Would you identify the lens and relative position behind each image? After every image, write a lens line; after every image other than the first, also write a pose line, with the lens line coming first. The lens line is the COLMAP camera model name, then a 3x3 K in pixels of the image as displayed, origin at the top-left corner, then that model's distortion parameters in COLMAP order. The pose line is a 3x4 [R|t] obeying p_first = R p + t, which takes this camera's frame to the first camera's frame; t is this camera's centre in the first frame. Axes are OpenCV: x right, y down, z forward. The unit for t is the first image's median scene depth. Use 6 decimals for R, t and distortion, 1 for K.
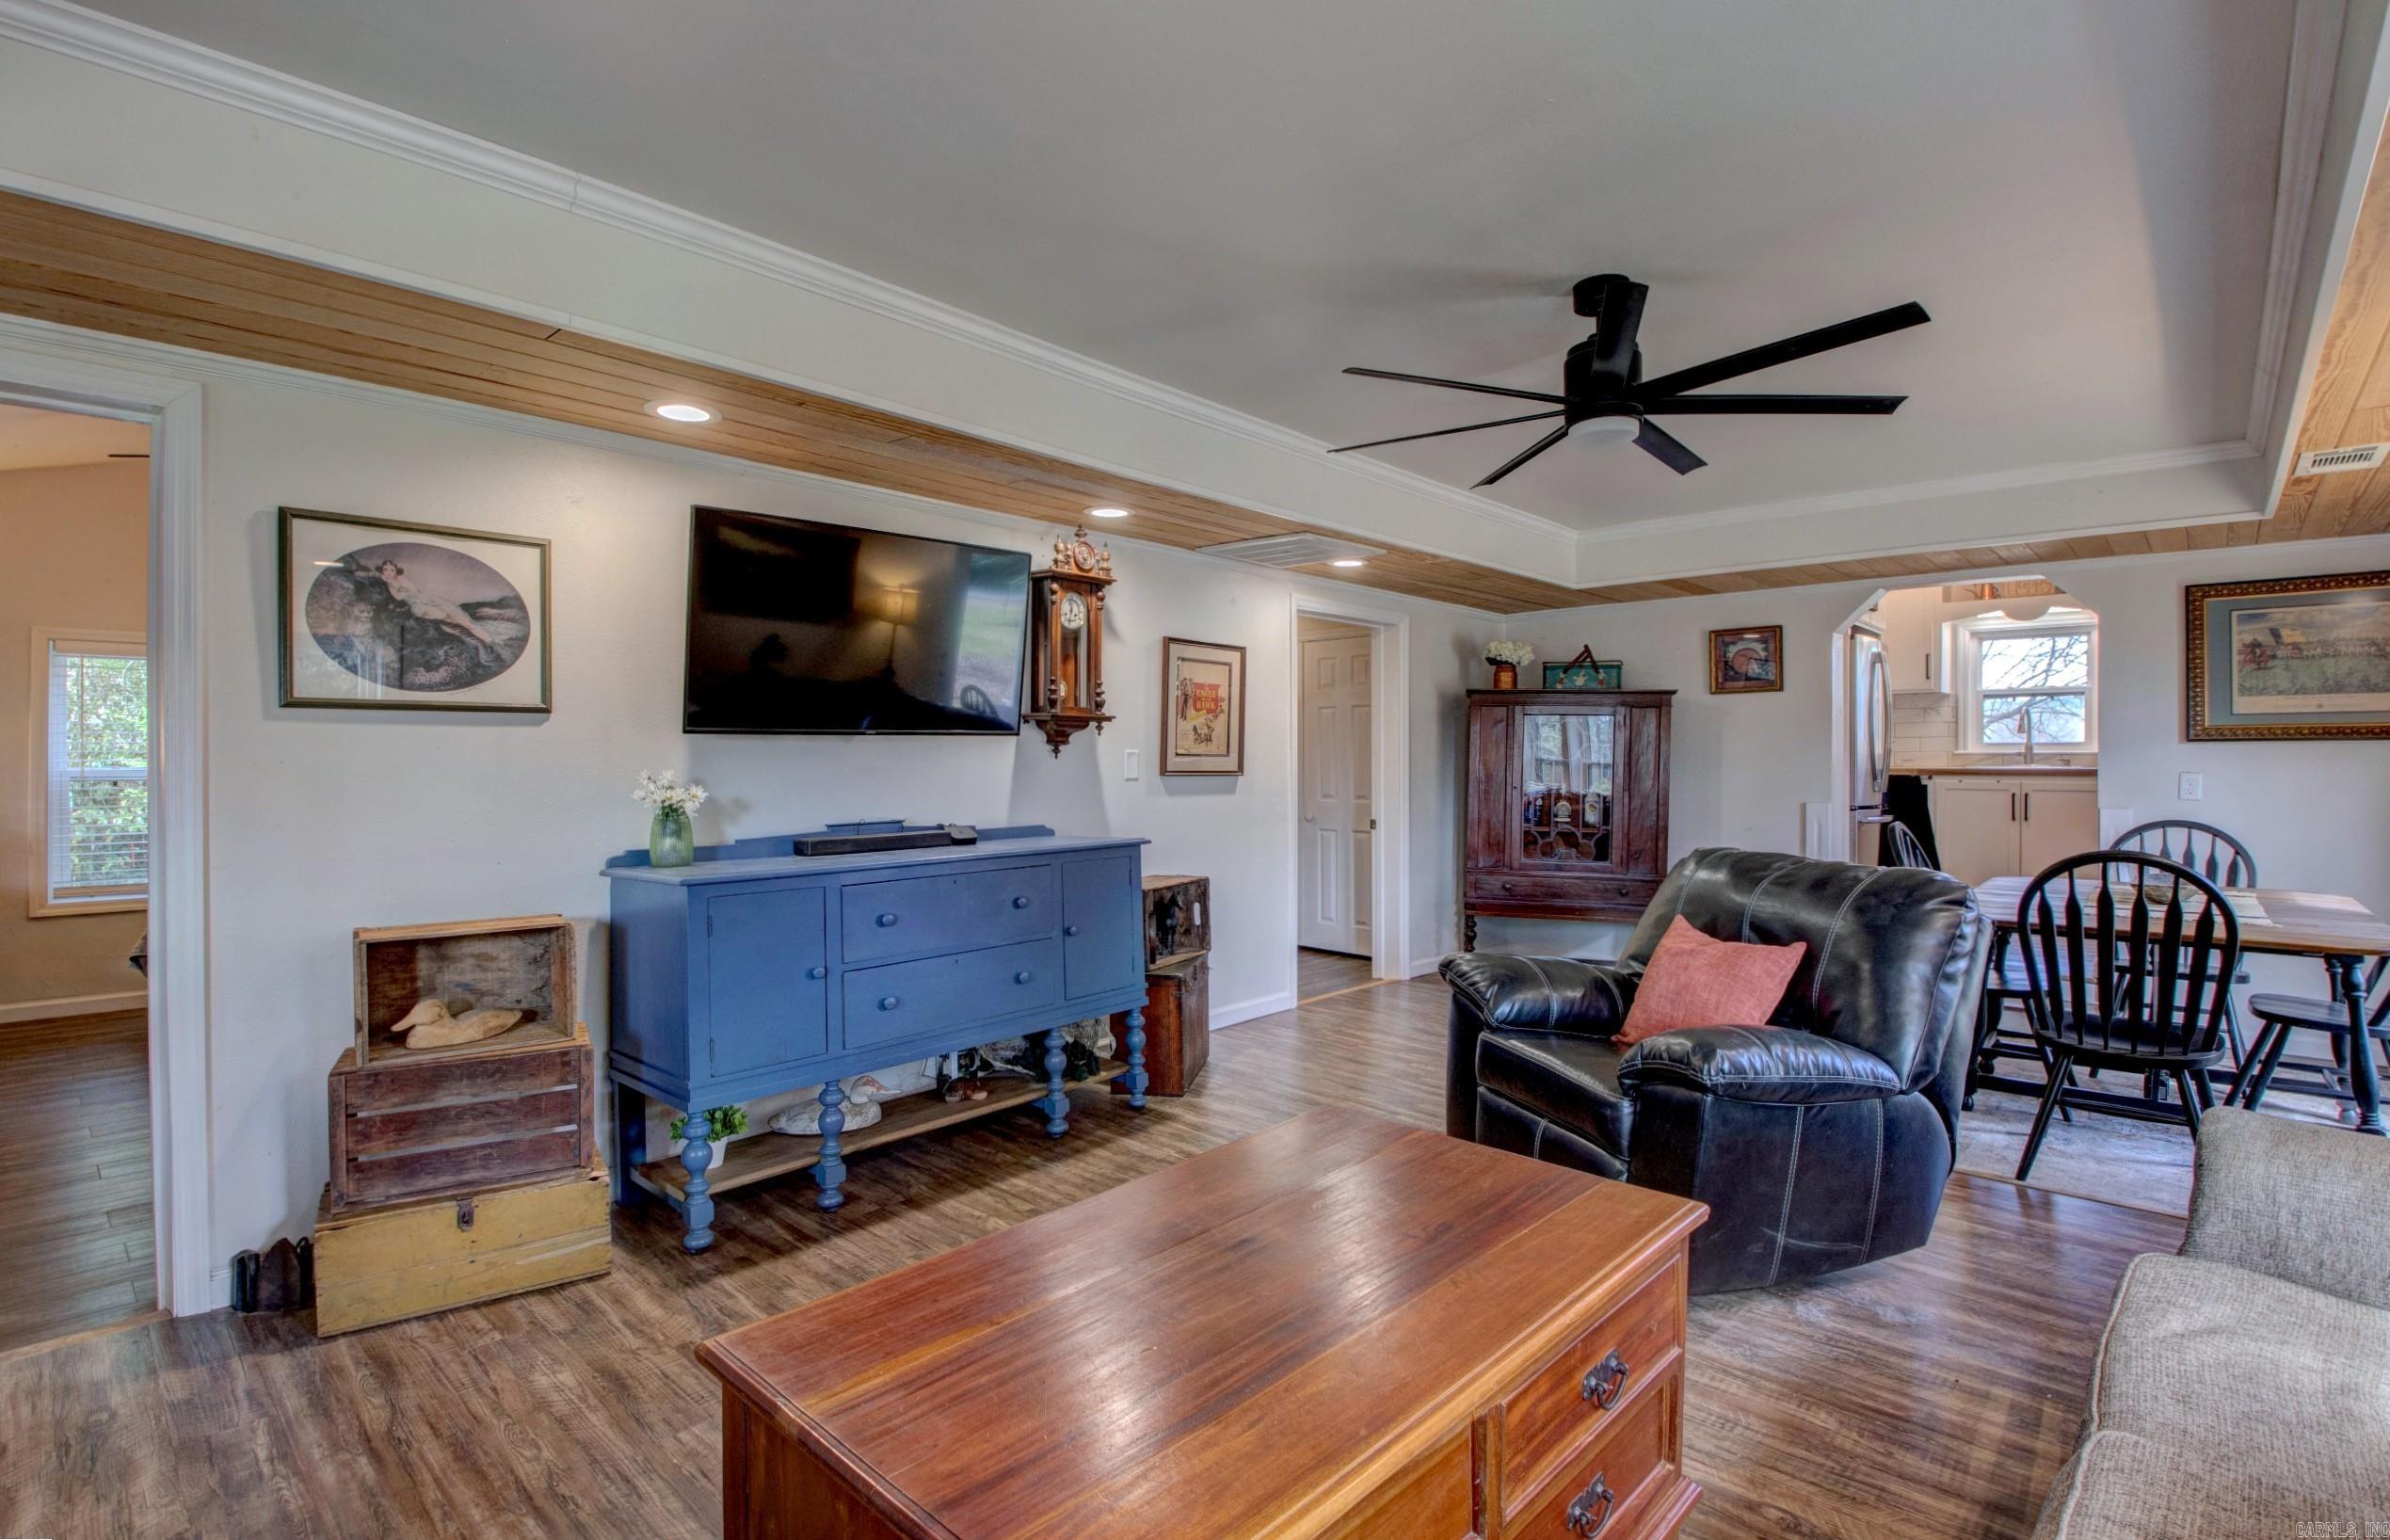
lens RADIAL K [[1134.4, 0, 1149.0], [0, 1134.4, 773.9], [0, 0, 1]] dist [-0.000164, -0.000383]
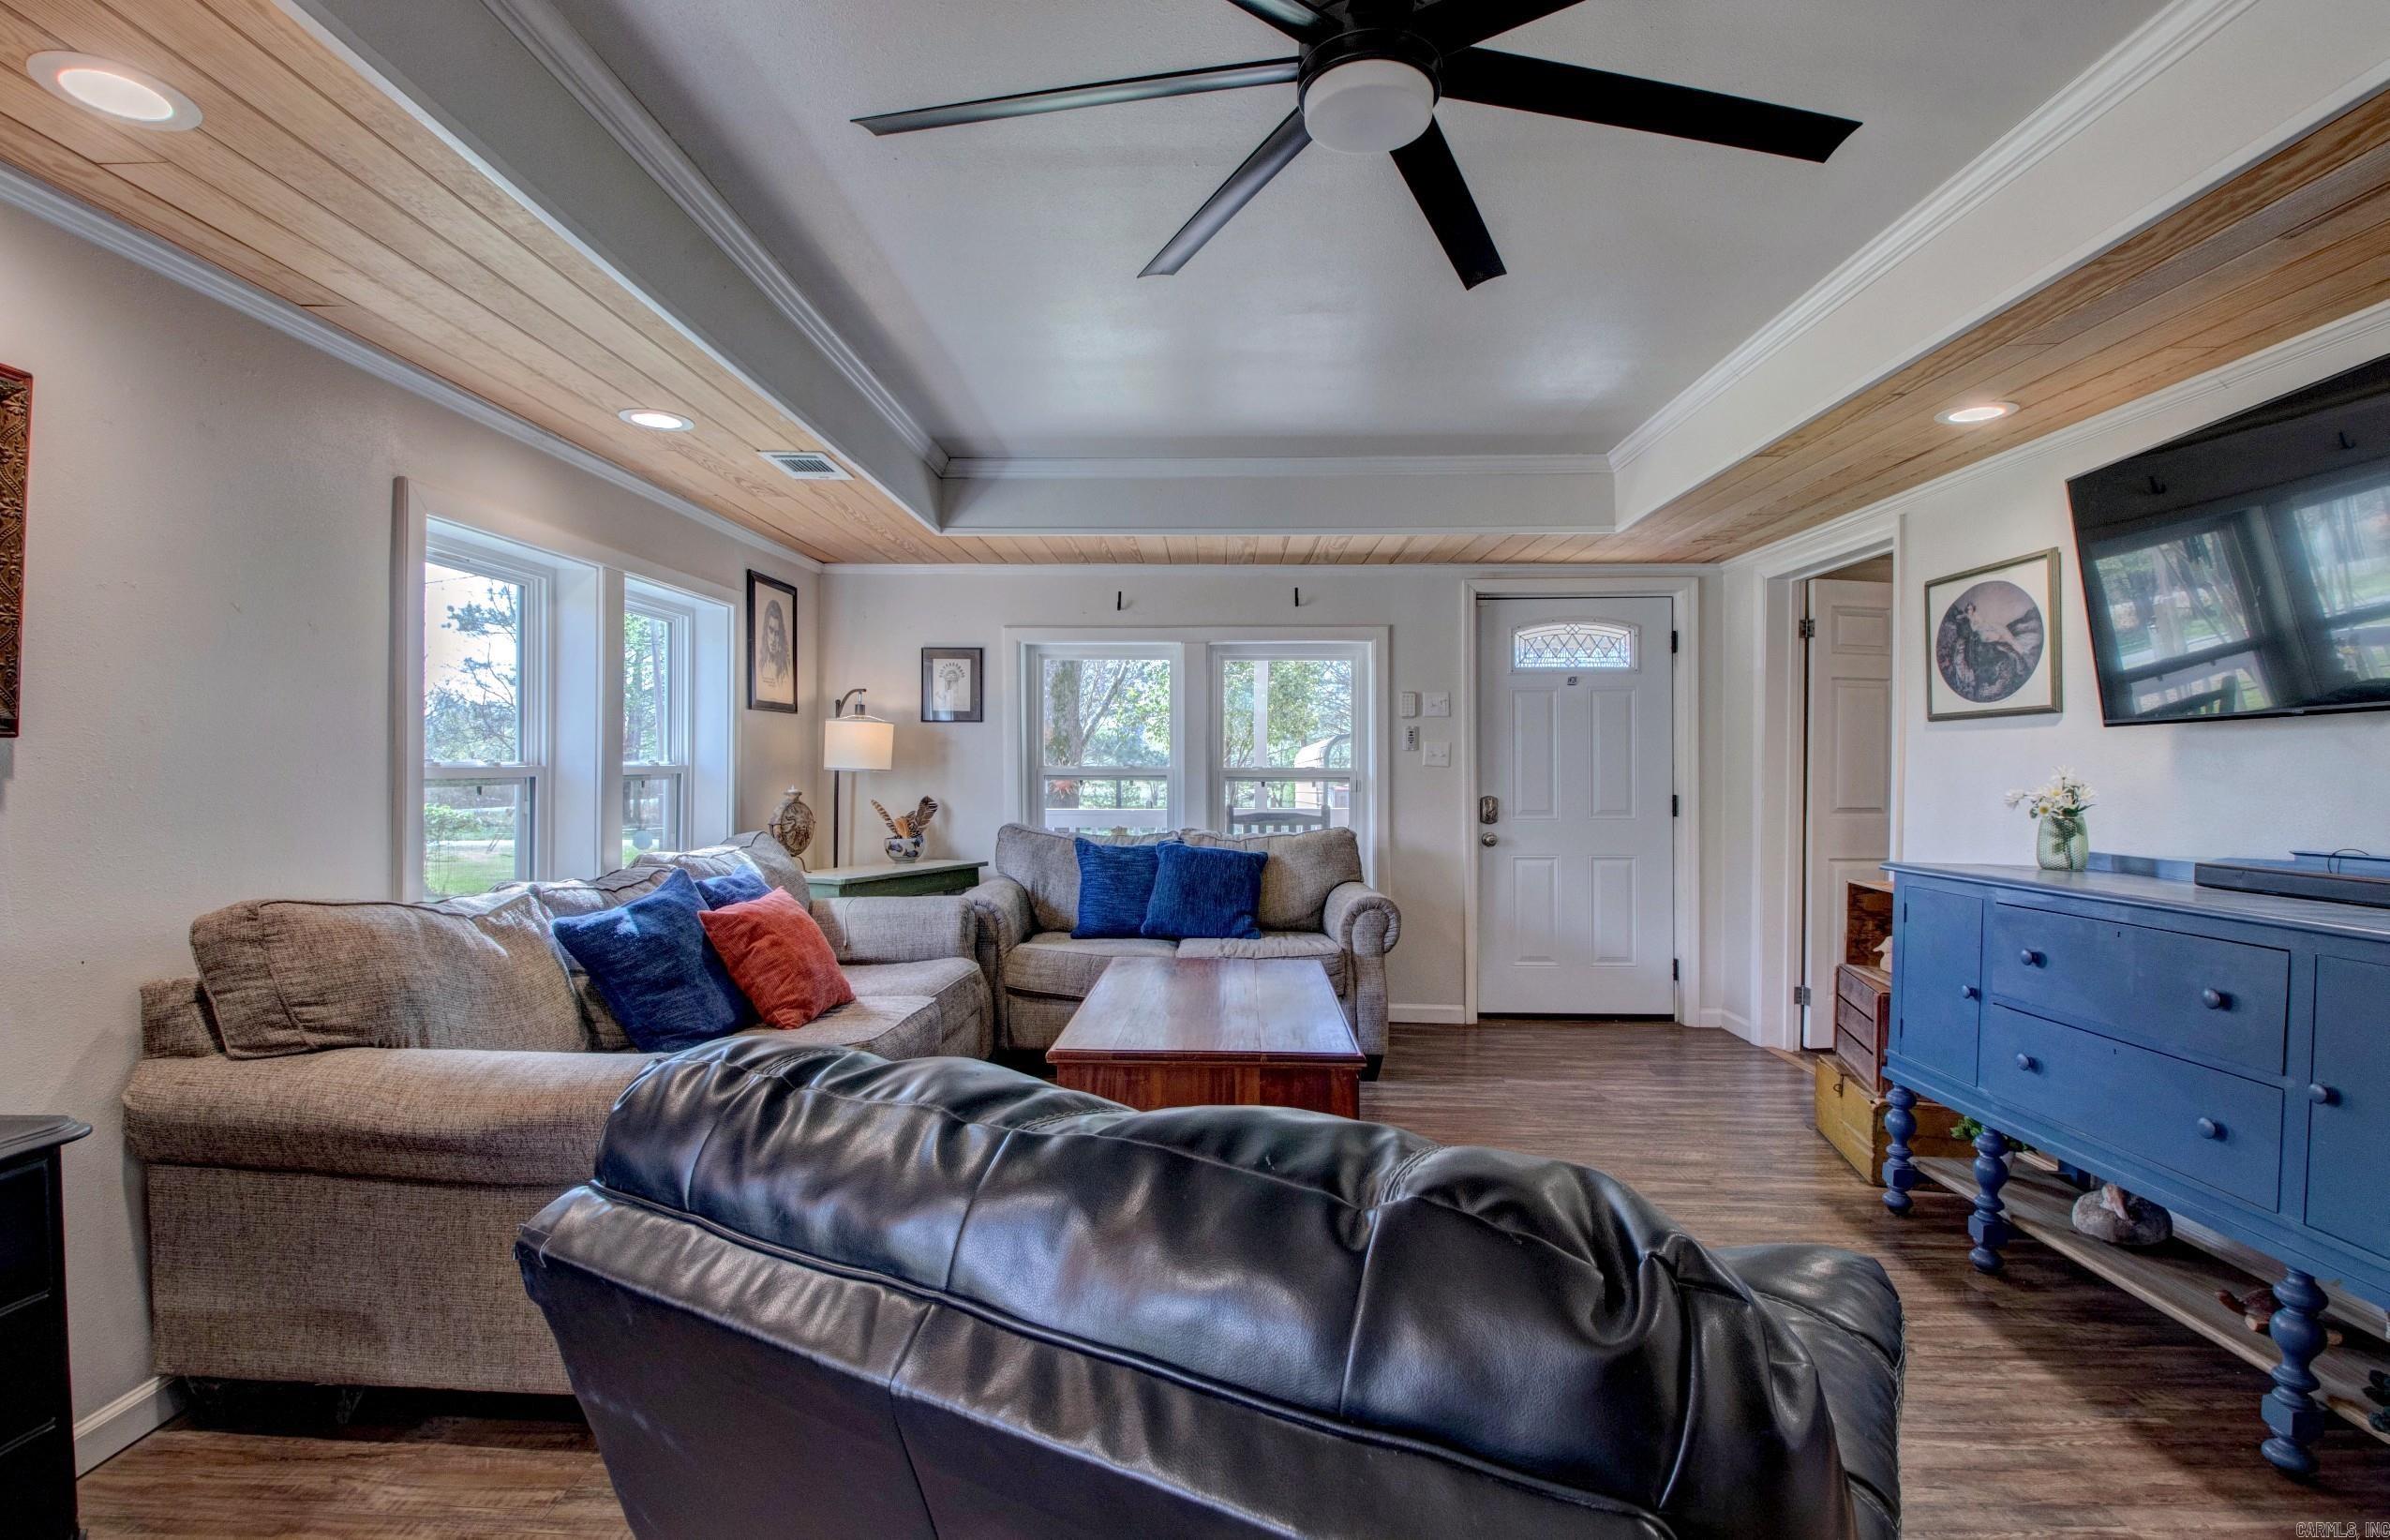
lens RADIAL K [[1091.6, 0, 1190.9], [0, 1091.6, 765.8], [0, 0, 1]] dist [0.000966, -0.016606]
pose [[-0.736943, -0.000597, -0.675955, 0.761207], [-0.011464, 0.999867, 0.011615, -0.007305], [0.675858, 0.016309, -0.736851, 1.240198]]
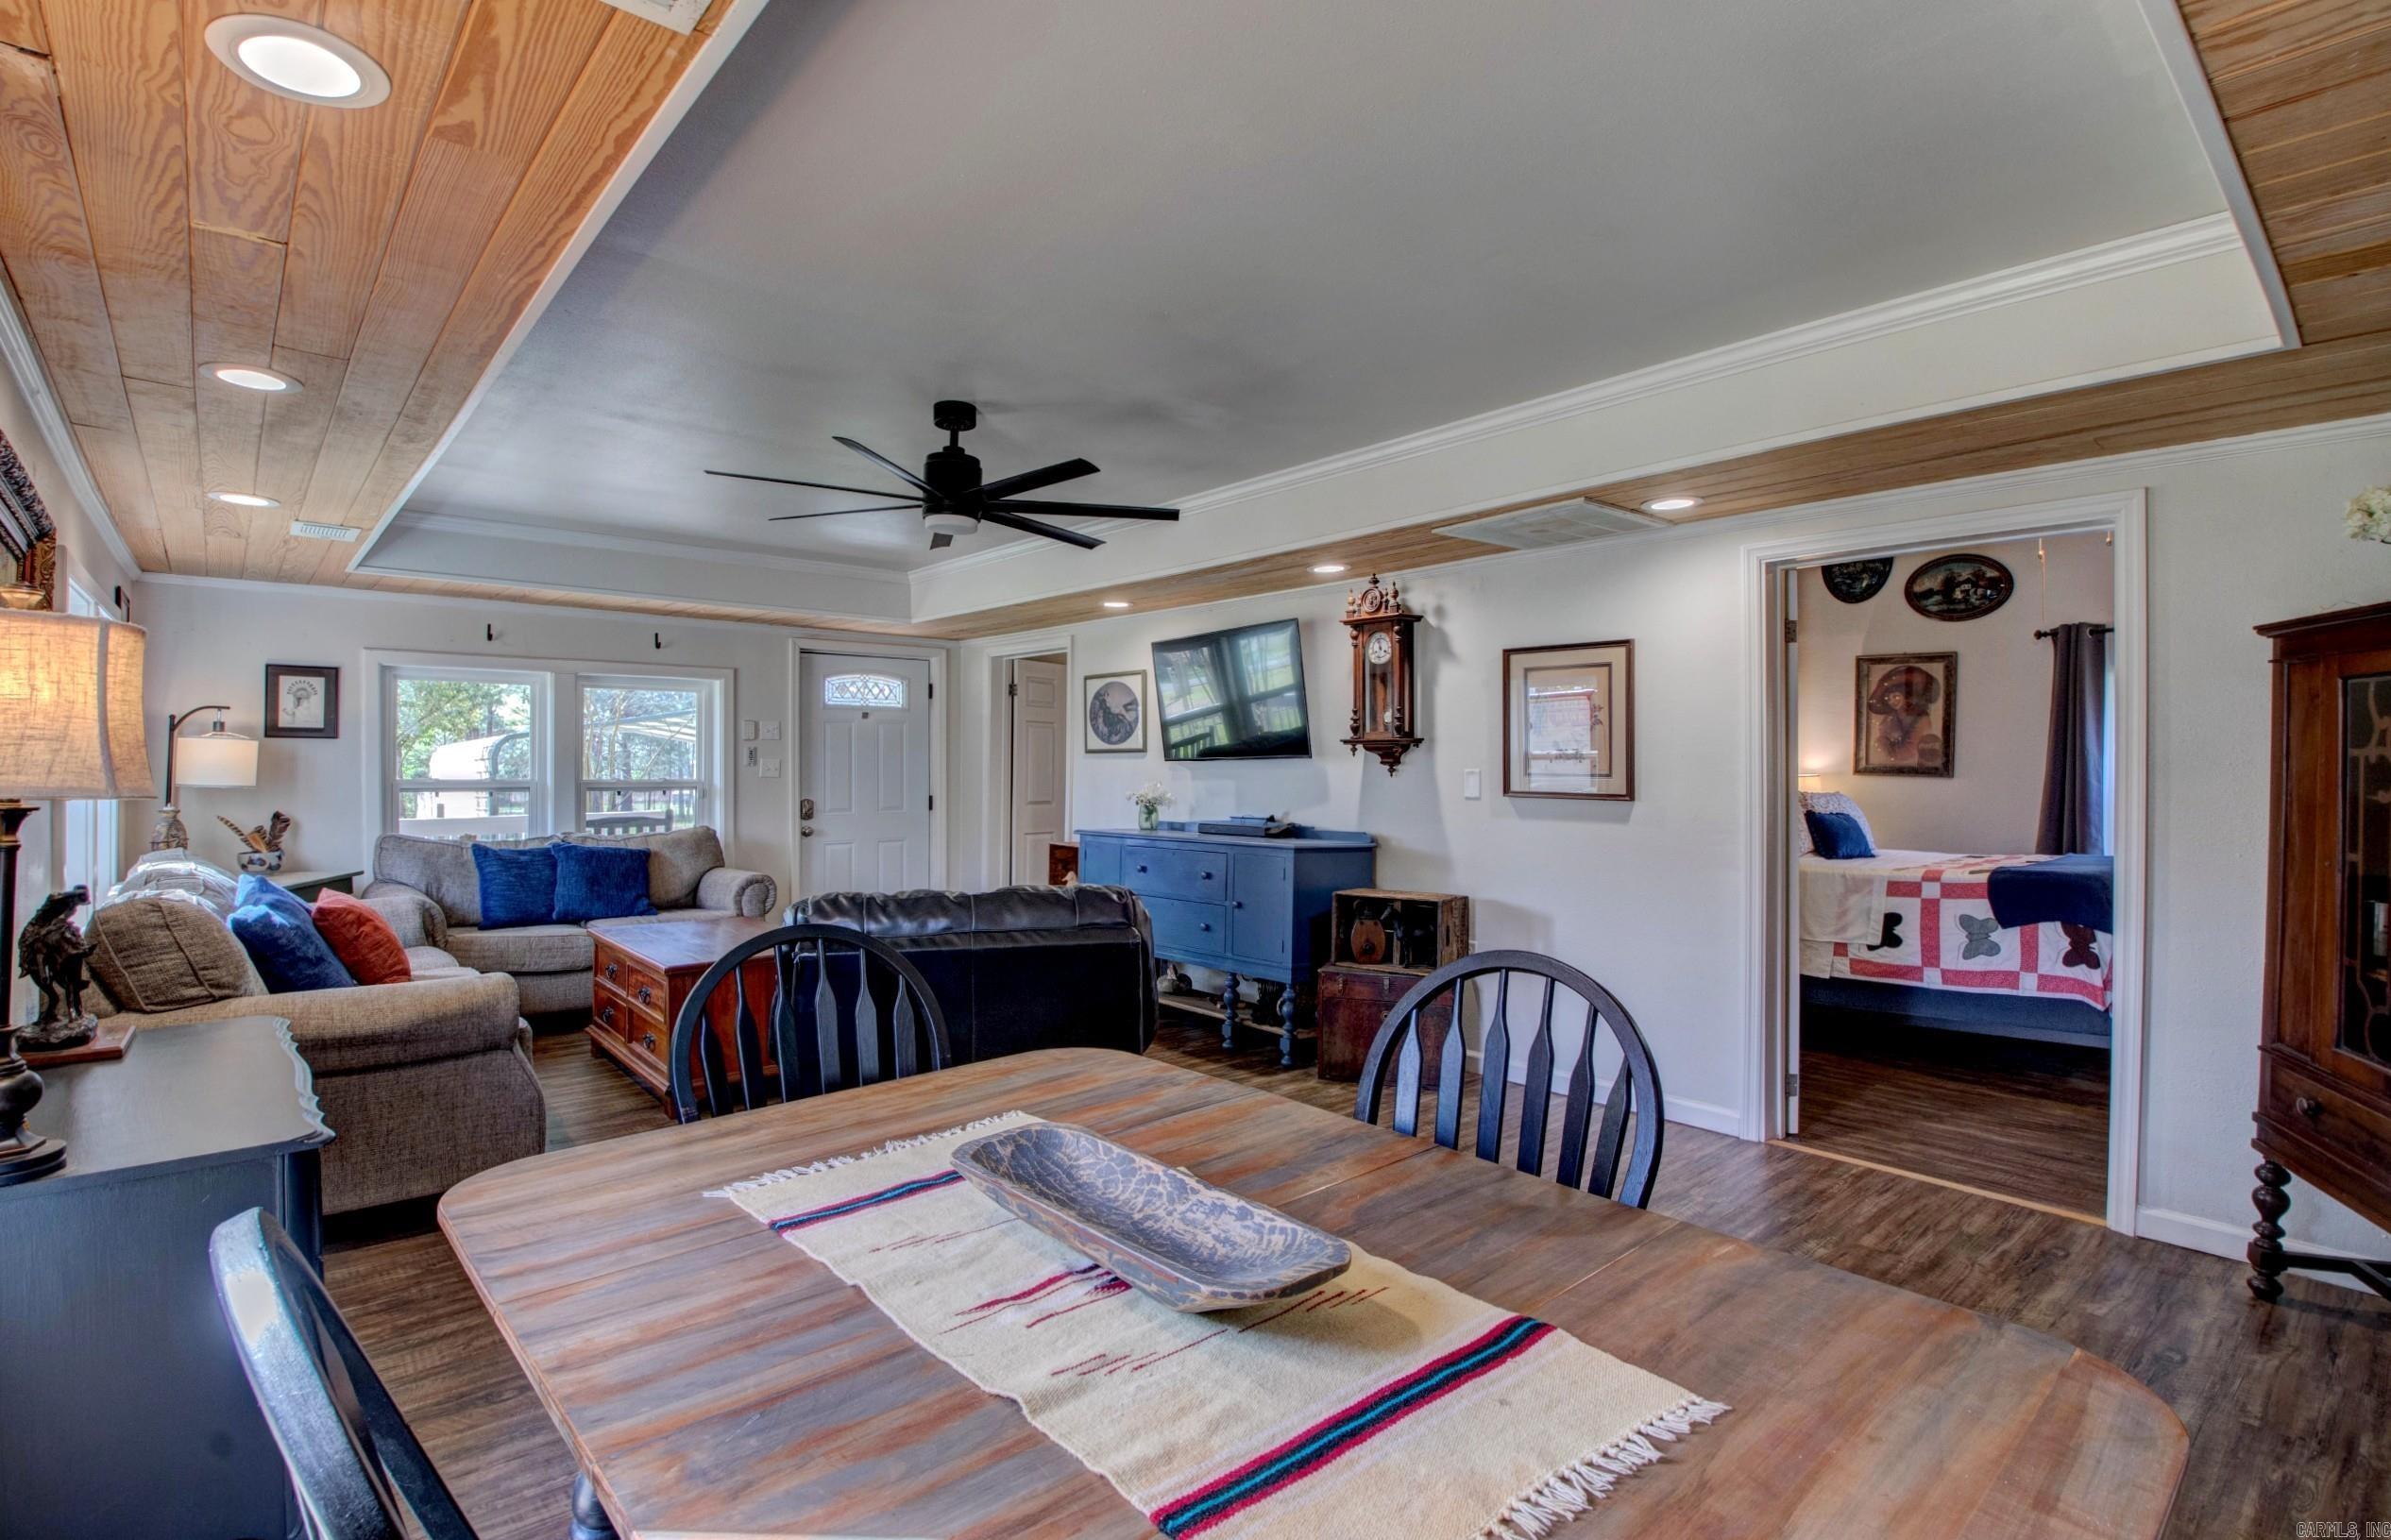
lens RADIAL K [[1091.9, 0, 1191.4], [0, 1091.9, 765.8], [0, 0, 1]] dist [0.000966, -0.016606]
pose [[-0.082286, 0.000626, -0.996609, 1.519555], [-0.016287, 0.999865, 0.001973, -0.034734], [0.996476, 0.016394, -0.082265, 1.295656]]
